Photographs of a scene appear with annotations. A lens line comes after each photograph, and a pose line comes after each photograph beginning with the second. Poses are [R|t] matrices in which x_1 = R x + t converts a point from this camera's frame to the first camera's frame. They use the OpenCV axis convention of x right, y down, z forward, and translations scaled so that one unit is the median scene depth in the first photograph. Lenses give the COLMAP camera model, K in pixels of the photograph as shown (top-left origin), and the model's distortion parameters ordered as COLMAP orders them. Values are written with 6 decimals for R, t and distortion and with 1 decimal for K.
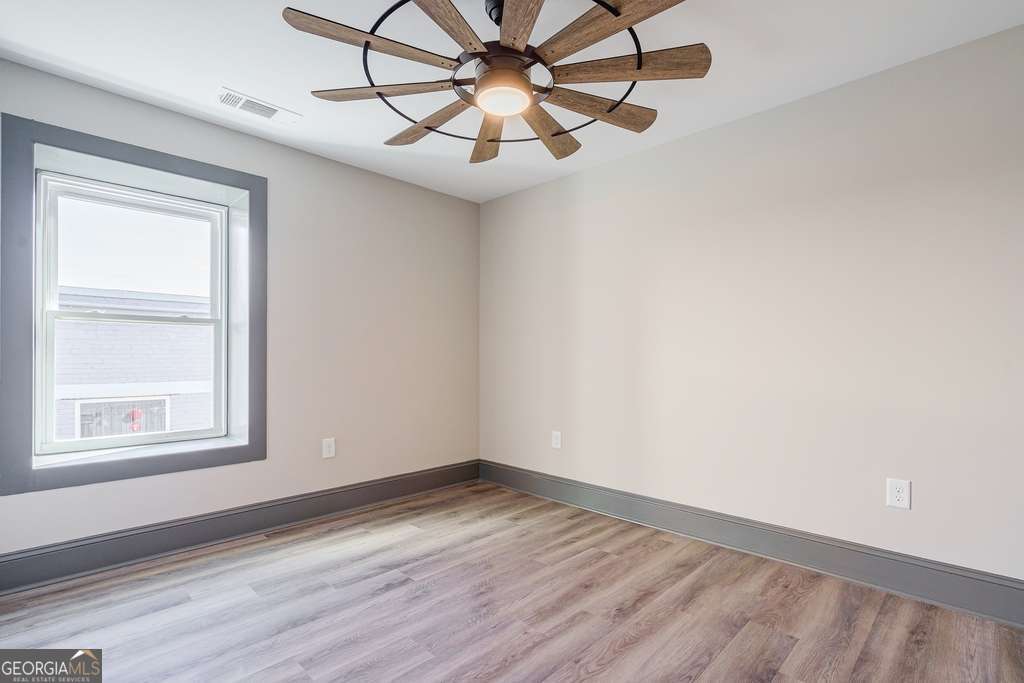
lens RADIAL K [[481.3, 0, 496.4], [0, 481.3, 352.4], [0, 0, 1]] dist [-0.003554, 0.000283]
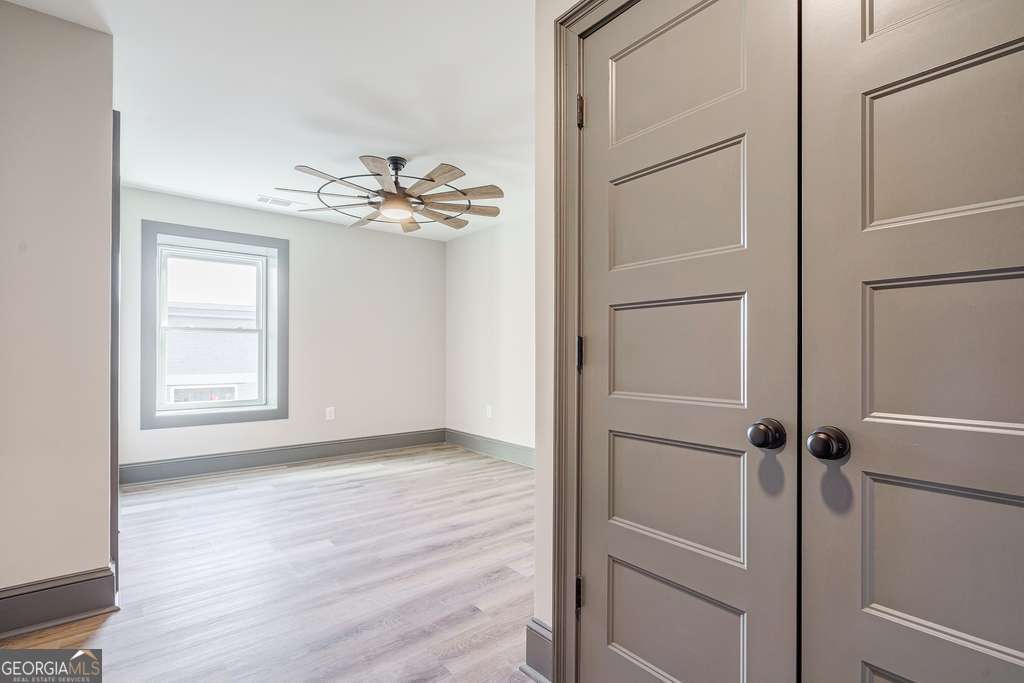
lens RADIAL K [[485.0, 0, 507.2], [0, 485.0, 346.0], [0, 0, 1]] dist [-0.002085, 0.000181]
pose [[0.994689, -0.003115, -0.102878, 0.397690], [0.002385, 0.999971, -0.007223, -0.001764], [0.102898, 0.006939, 0.994668, -0.505468]]
